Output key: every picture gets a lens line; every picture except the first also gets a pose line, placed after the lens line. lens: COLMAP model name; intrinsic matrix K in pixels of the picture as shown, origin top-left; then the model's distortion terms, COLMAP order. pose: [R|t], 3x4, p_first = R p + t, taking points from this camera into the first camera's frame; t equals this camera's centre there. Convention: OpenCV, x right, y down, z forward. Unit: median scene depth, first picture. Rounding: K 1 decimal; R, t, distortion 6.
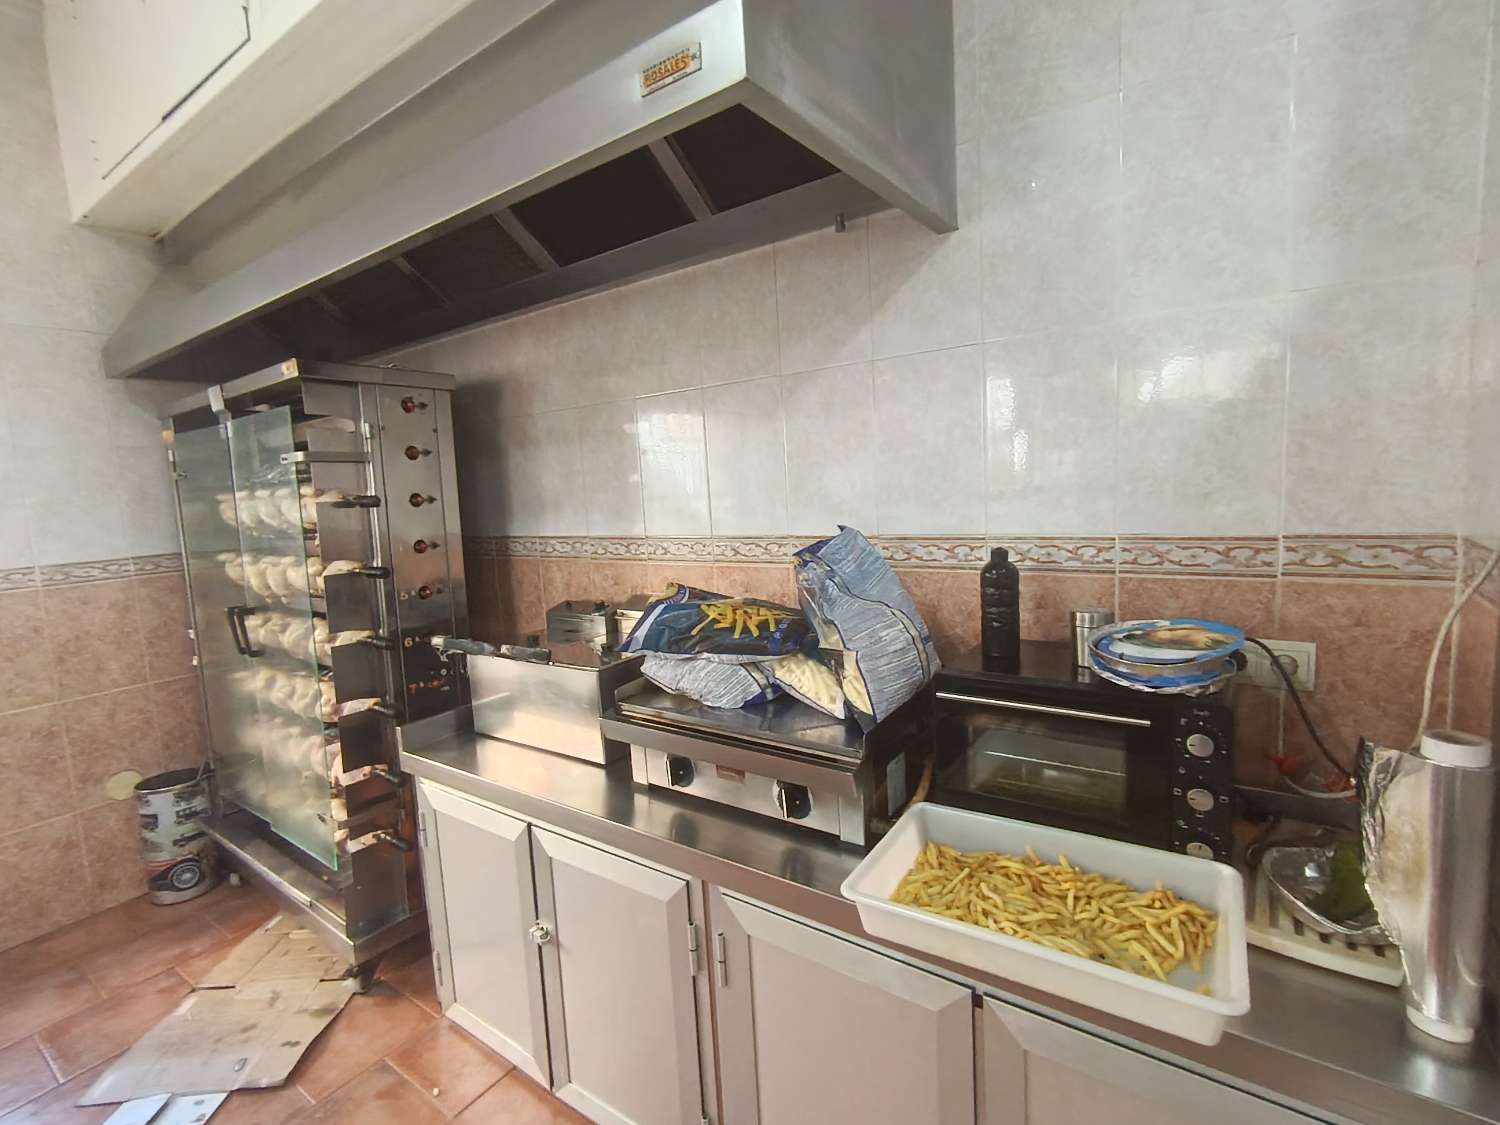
lens RADIAL K [[708.9, 0, 750.0], [0, 708.9, 562.5], [0, 0, 1]] dist [0.003269, -0.000303]
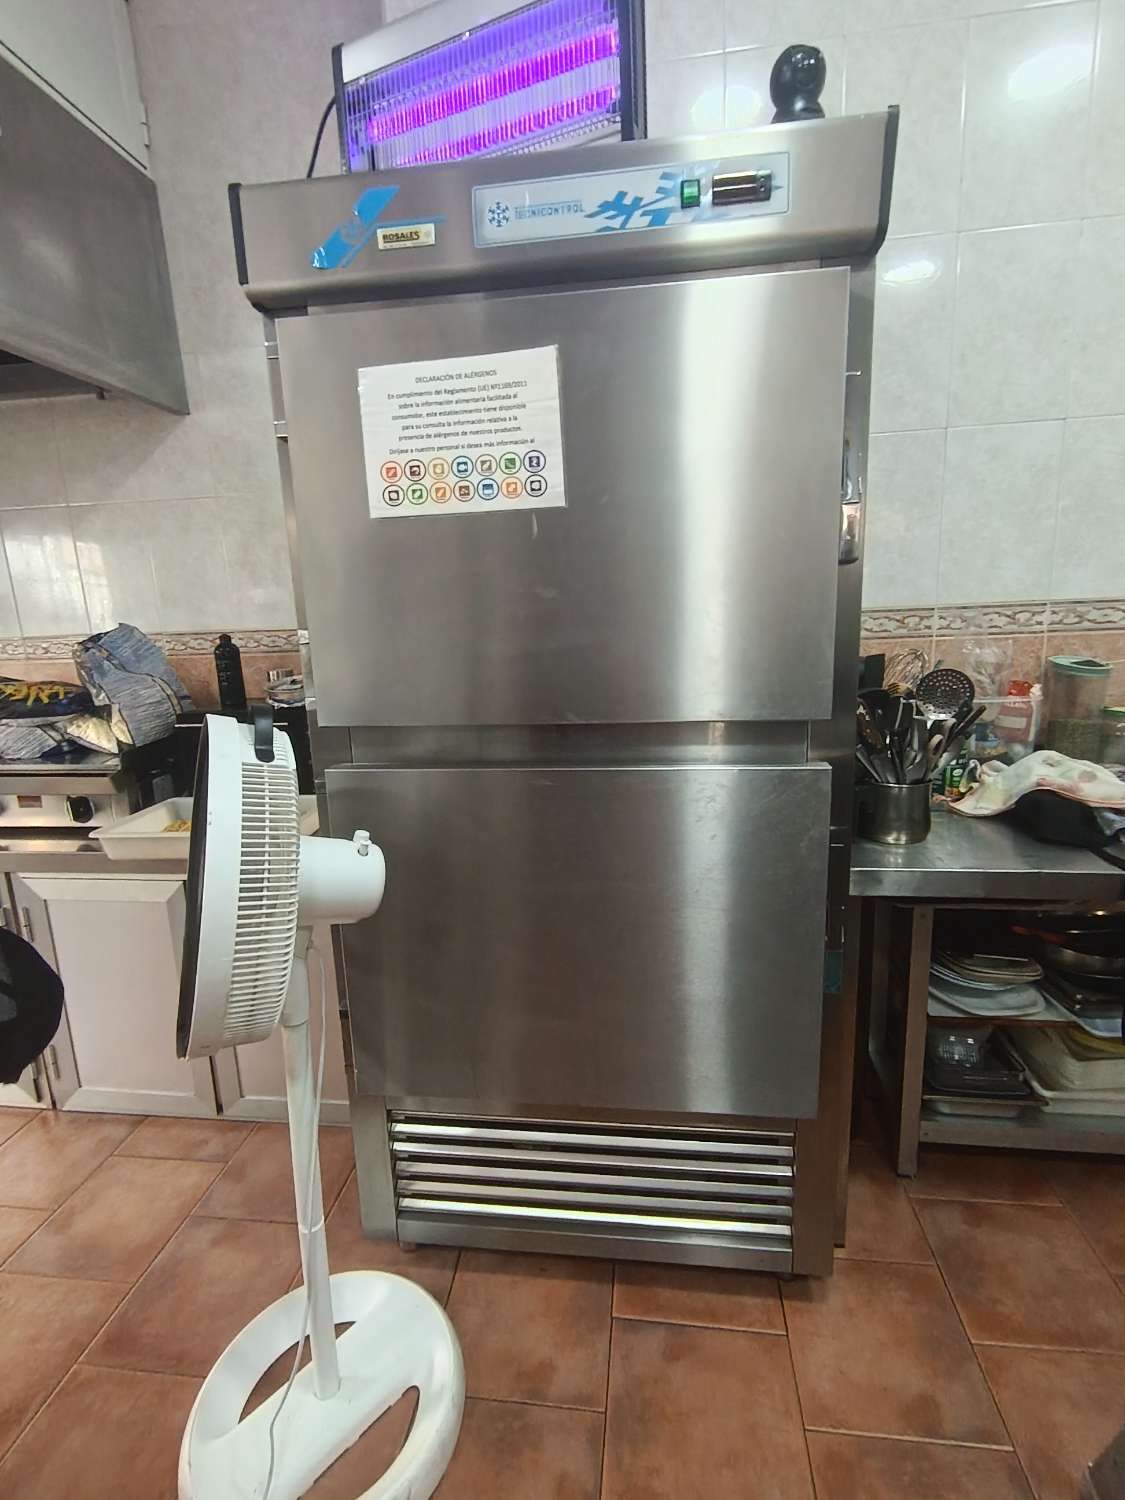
lens RADIAL K [[708.9, 0, 558.0], [0, 708.9, 745.0], [0, 0, 1]] dist [0.003269, -0.000303]
pose [[0.888283, -0.074955, 0.453139, 0.251025], [0.047620, 0.996307, 0.071452, 0.130669], [-0.456822, -0.041891, 0.888571, -0.643191]]
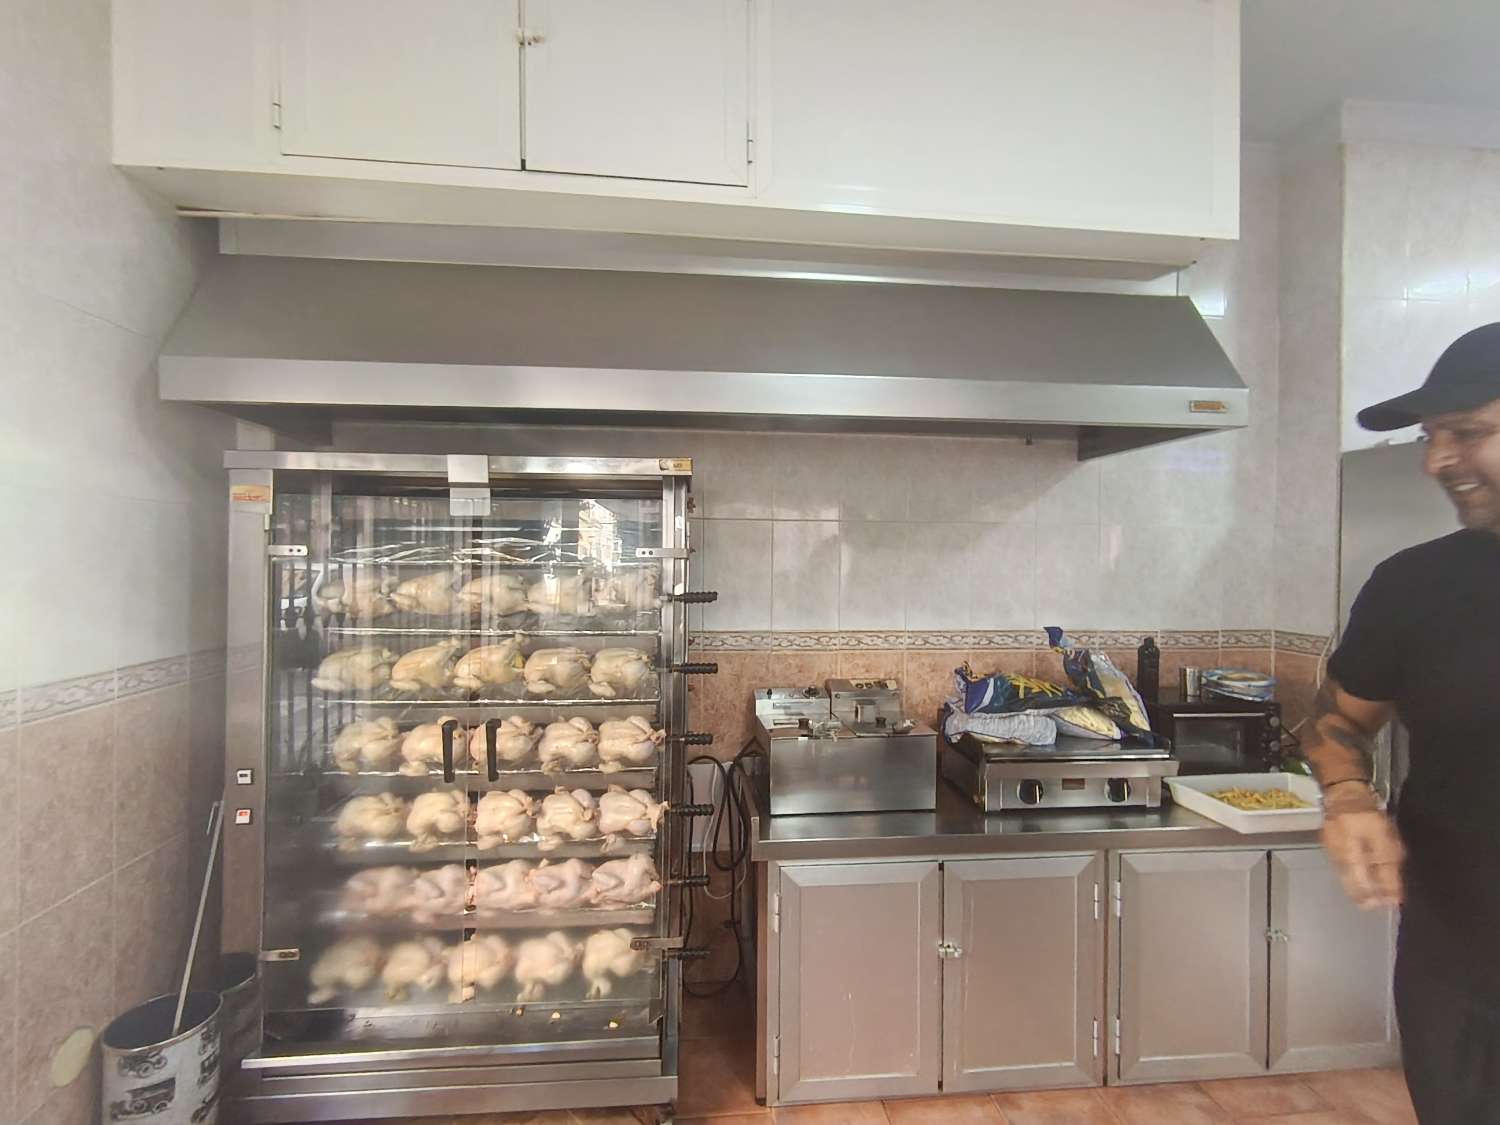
lens RADIAL K [[700.5, 0, 738.2], [0, 700.5, 566.4], [0, 0, 1]] dist [0.004956, -0.000274]
pose [[0.752983, 0.054061, 0.655815, -1.538546], [0.025622, 0.993455, -0.111312, -0.024690], [-0.657541, 0.100620, 0.746670, 0.270925]]
